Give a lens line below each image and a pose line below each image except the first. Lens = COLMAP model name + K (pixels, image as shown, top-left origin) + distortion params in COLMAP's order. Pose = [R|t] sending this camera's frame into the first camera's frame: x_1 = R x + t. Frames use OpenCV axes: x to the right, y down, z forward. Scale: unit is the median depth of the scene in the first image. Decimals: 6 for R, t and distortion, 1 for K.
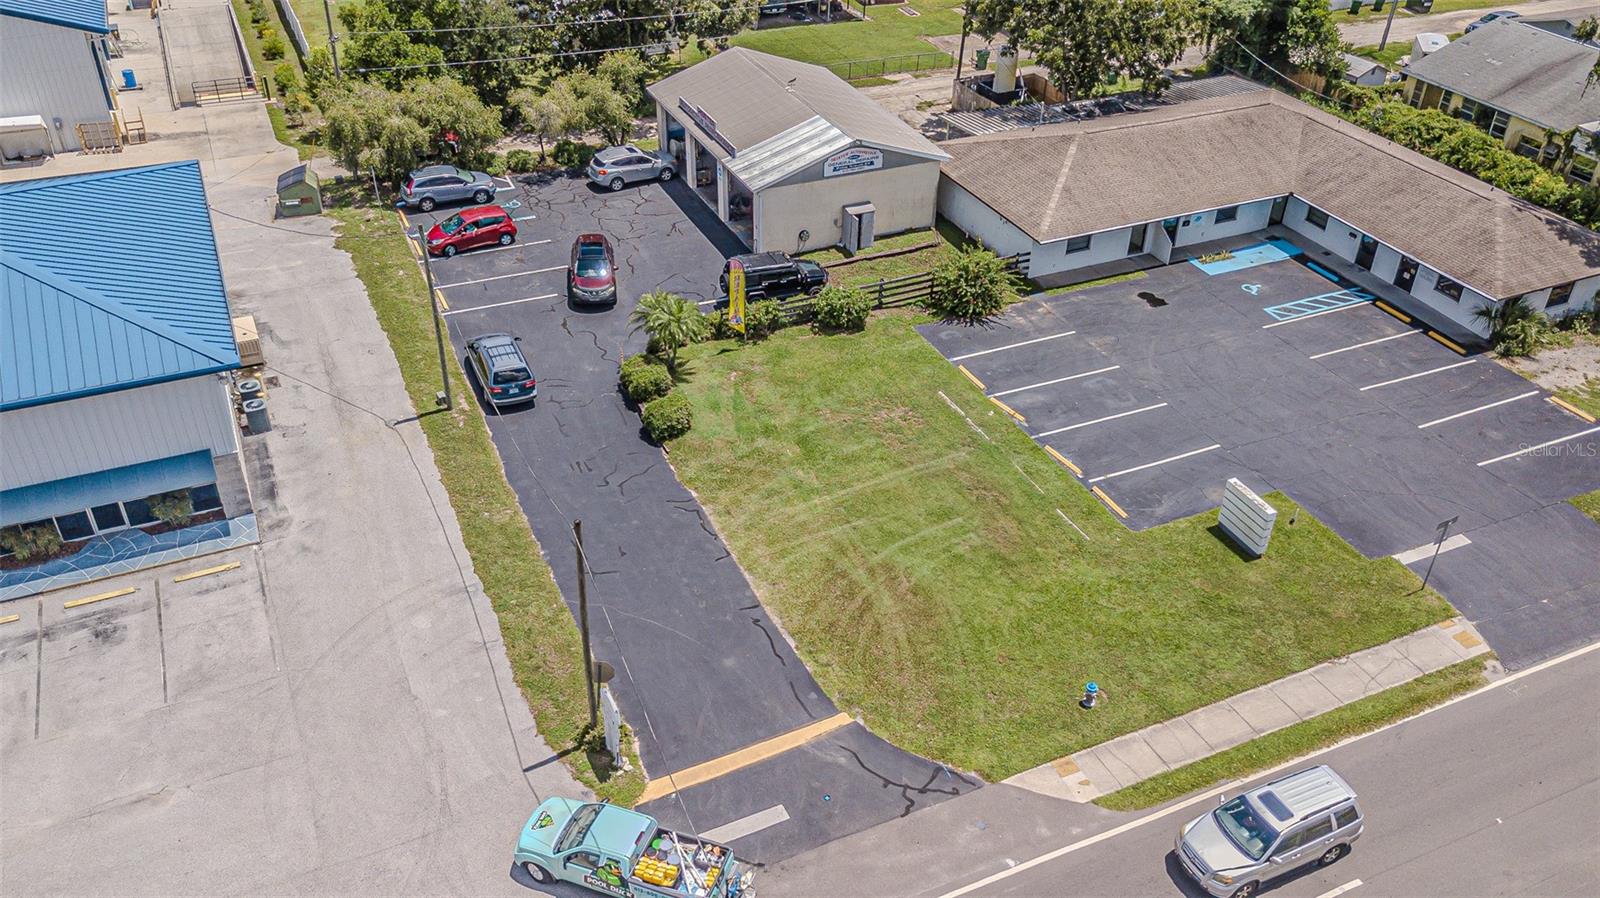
lens RADIAL K [[1277.6, 0, 806.6], [0, 1277.6, 444.5], [0, 0, 1]] dist [0.012596, -0.011076]
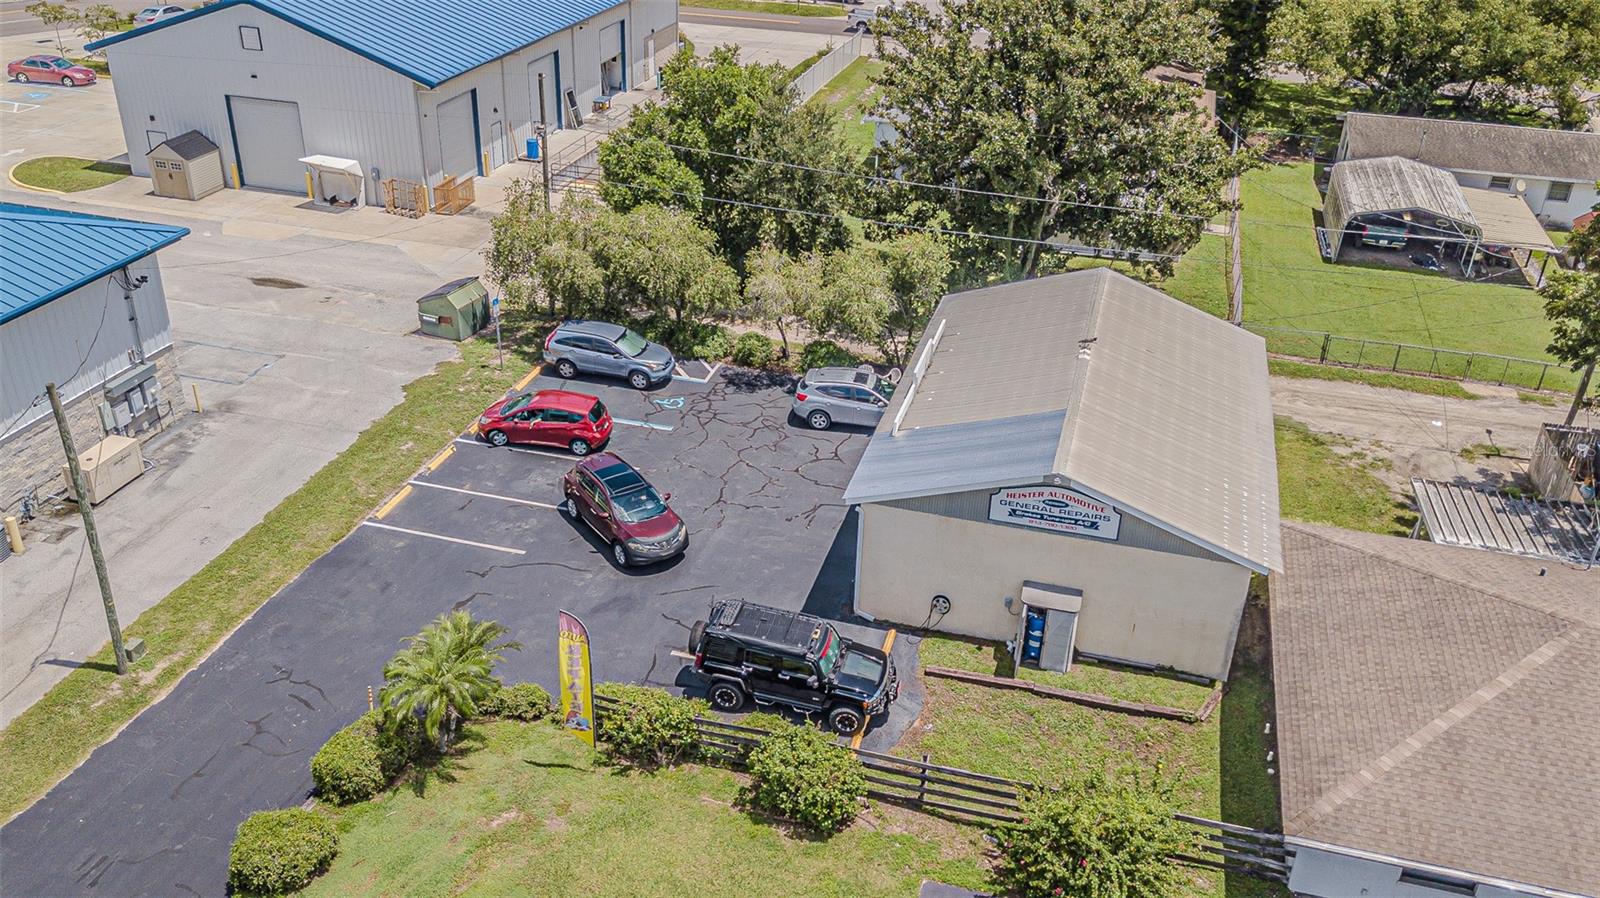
lens RADIAL K [[1330.9, 0, 817.9], [0, 1330.9, 451.7], [0, 0, 1]] dist [0.035733, -0.000277]
pose [[0.766982, 0.304858, -0.564624, 0.284063], [-0.373860, 0.927458, -0.007088, -0.221739], [0.521504, 0.216527, 0.825318, 0.541459]]
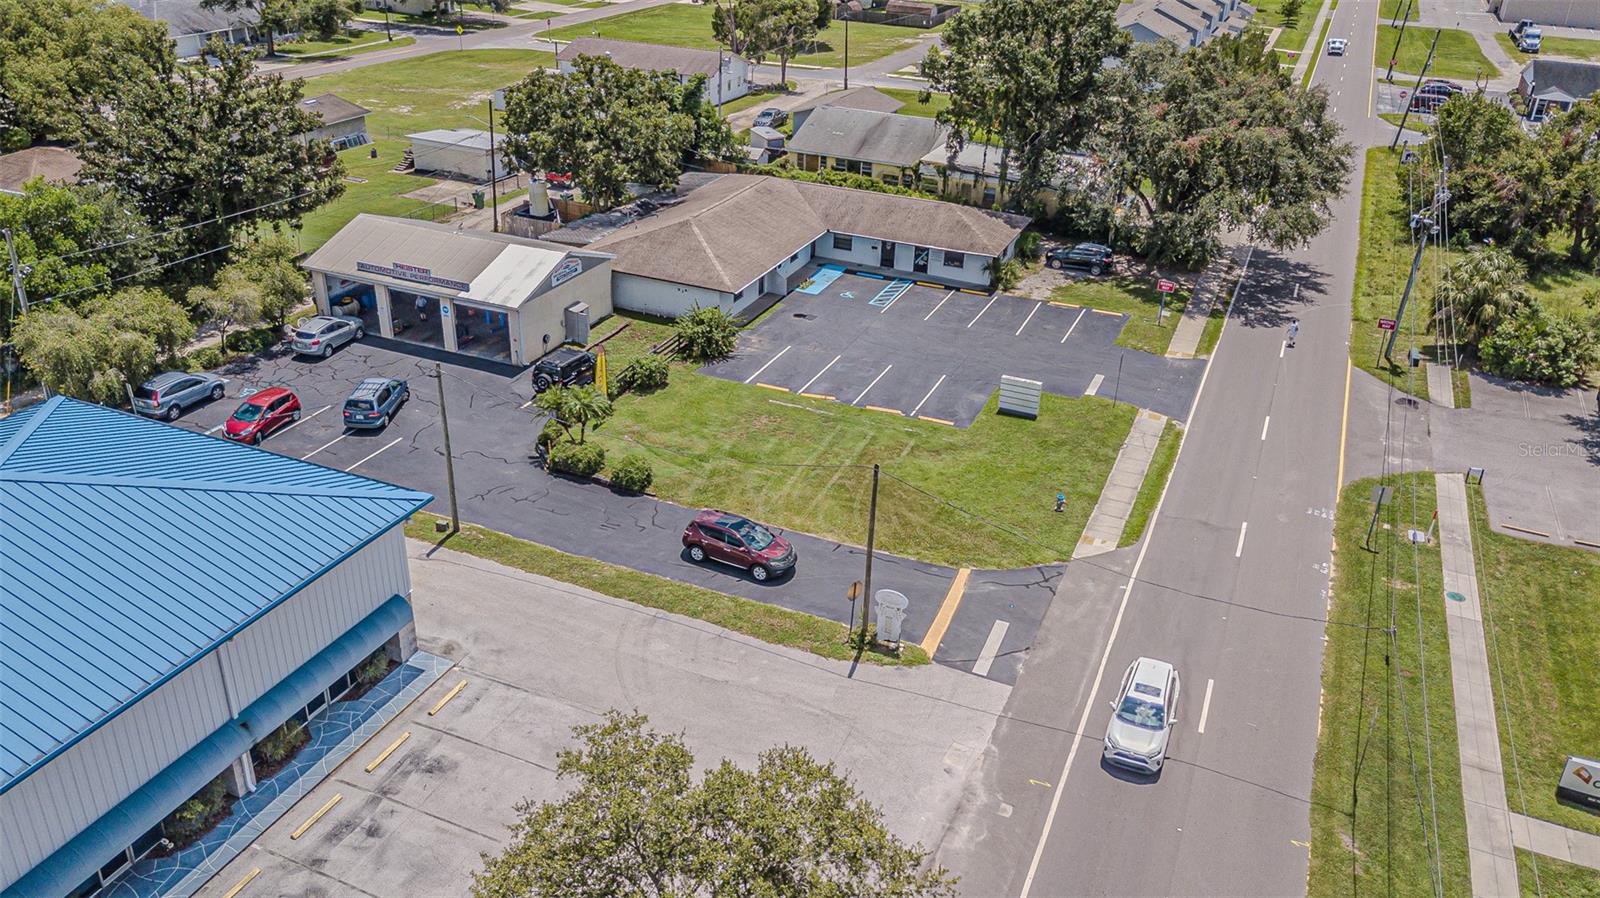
lens RADIAL K [[1232.5, 0, 800.0], [0, 1232.5, 449.0], [0, 0, 1]] dist [0.021409, 0.001604]
pose [[0.743179, -0.298564, 0.598786, -0.597170], [0.363075, 0.931656, 0.013910, -0.000921], [-0.562016, 0.207067, 0.800788, -0.025752]]
